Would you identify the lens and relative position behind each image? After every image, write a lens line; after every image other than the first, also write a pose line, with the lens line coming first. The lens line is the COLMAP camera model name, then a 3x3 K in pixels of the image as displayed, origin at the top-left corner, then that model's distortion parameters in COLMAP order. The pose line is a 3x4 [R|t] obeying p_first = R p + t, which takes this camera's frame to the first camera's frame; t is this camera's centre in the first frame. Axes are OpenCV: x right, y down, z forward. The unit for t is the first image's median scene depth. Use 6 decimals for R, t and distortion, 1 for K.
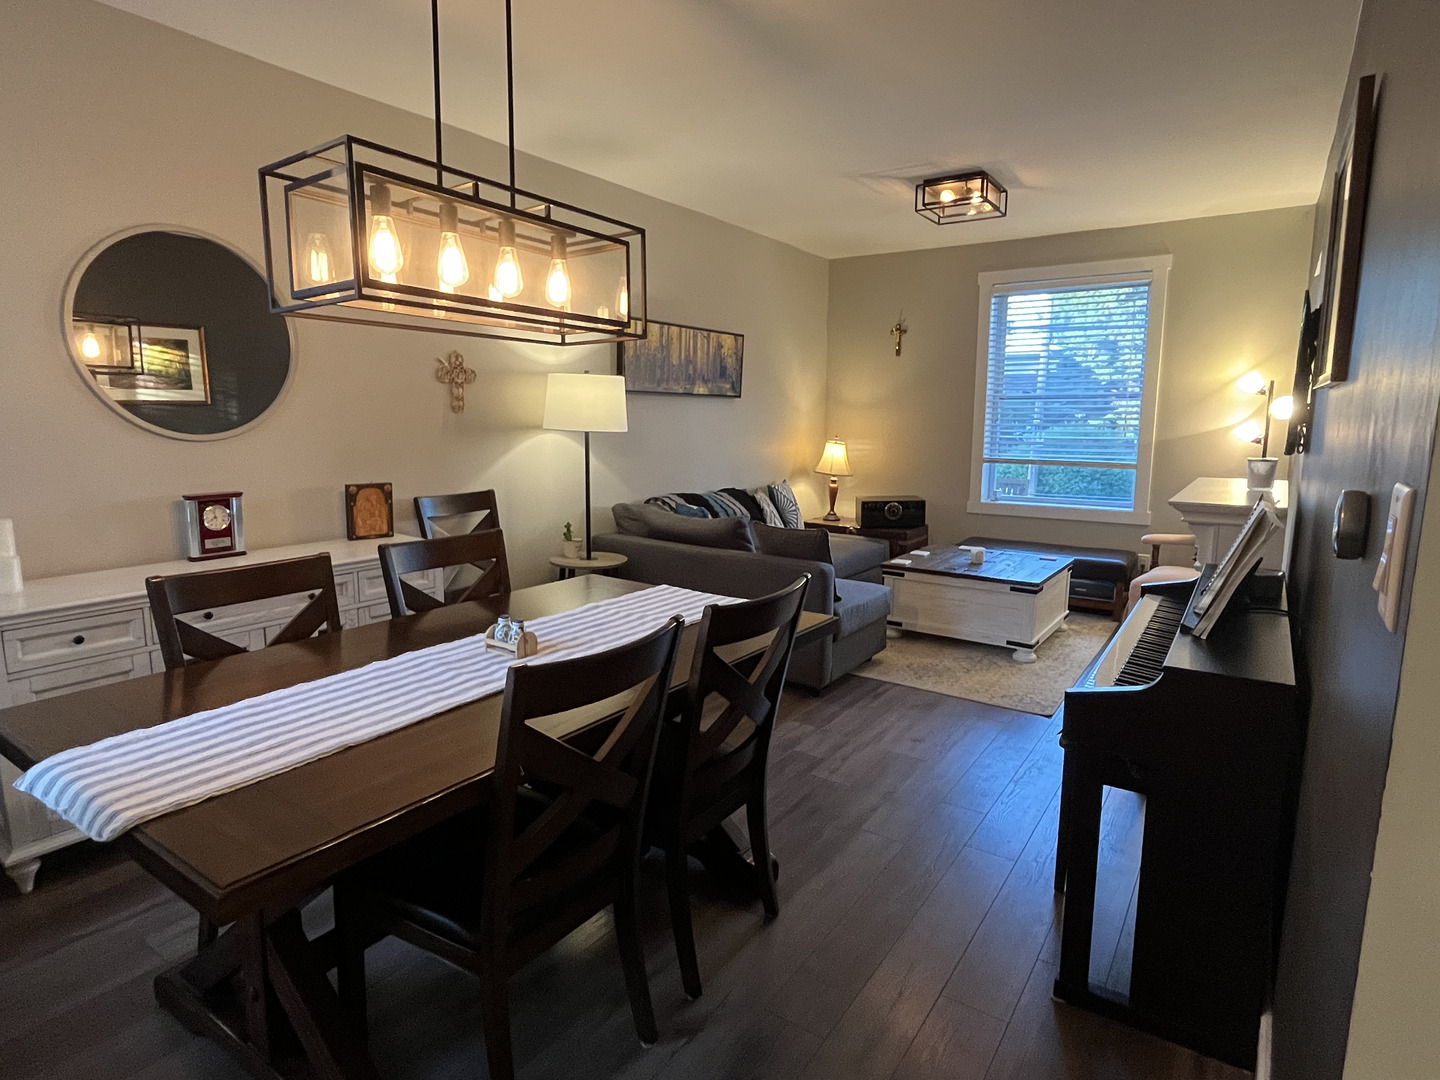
lens RADIAL K [[792.2, 0, 720.0], [0, 792.2, 540.0], [0, 0, 1]] dist [0.002200, 0.000176]
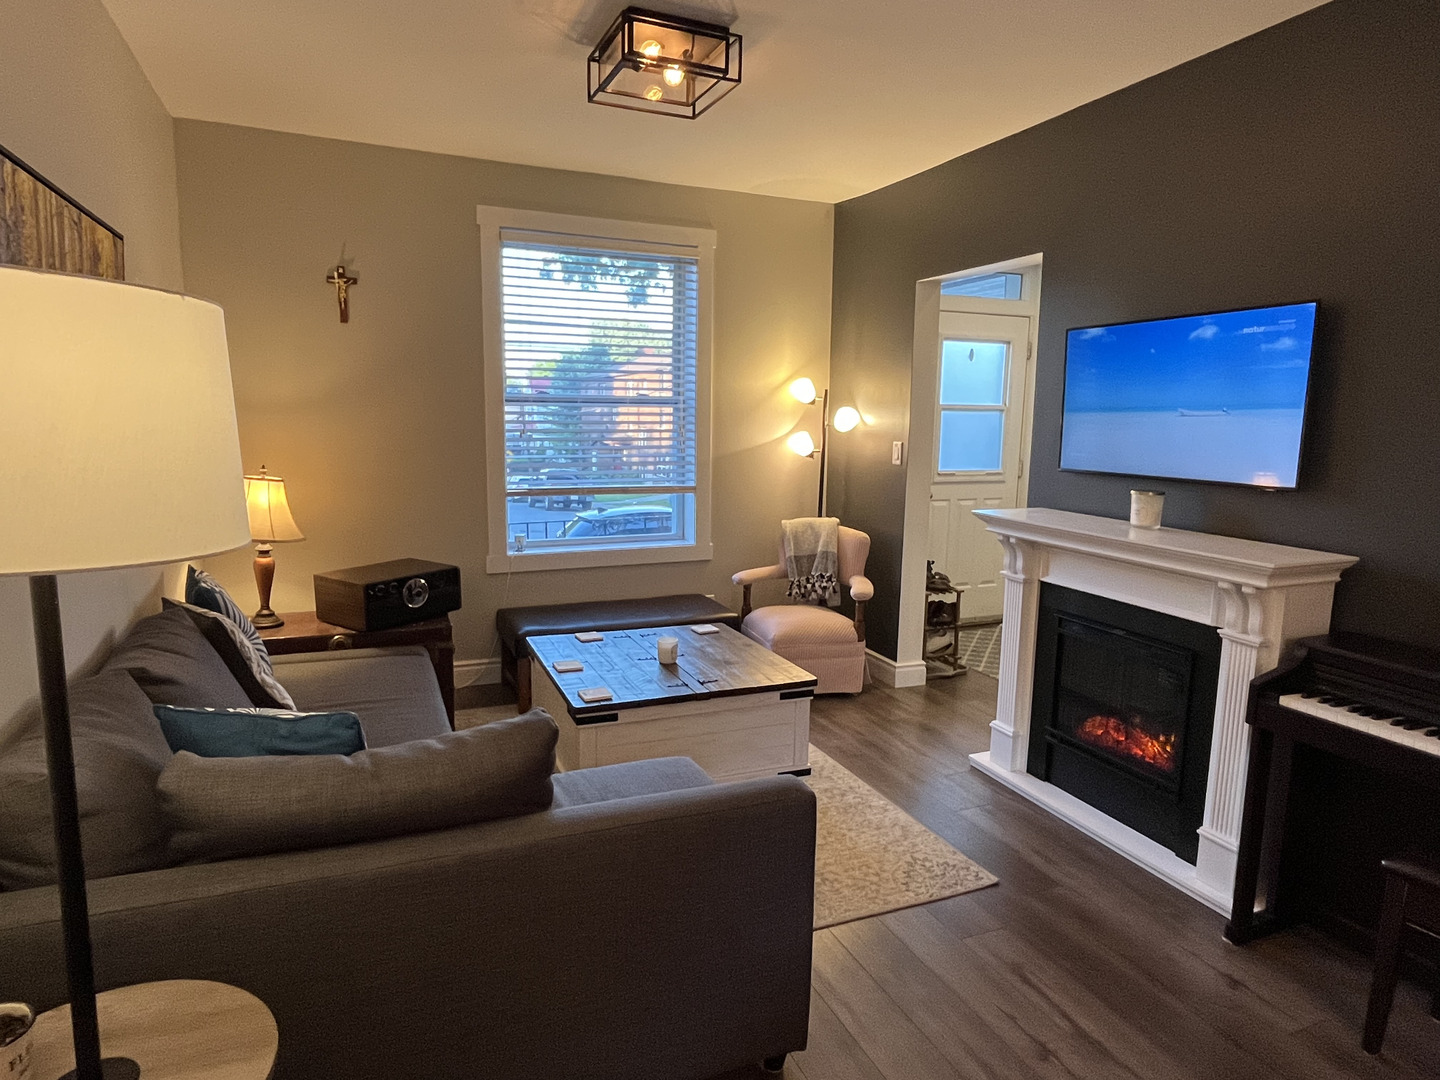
lens RADIAL K [[855.0, 0, 720.0], [0, 855.0, 540.0], [0, 0, 1]] dist [-0.004312, -0.002657]
pose [[0.541357, -0.117565, 0.832533, -0.173481], [0.121823, 0.990695, 0.060684, -0.085795], [-0.831921, 0.068570, 0.550642, 0.473101]]
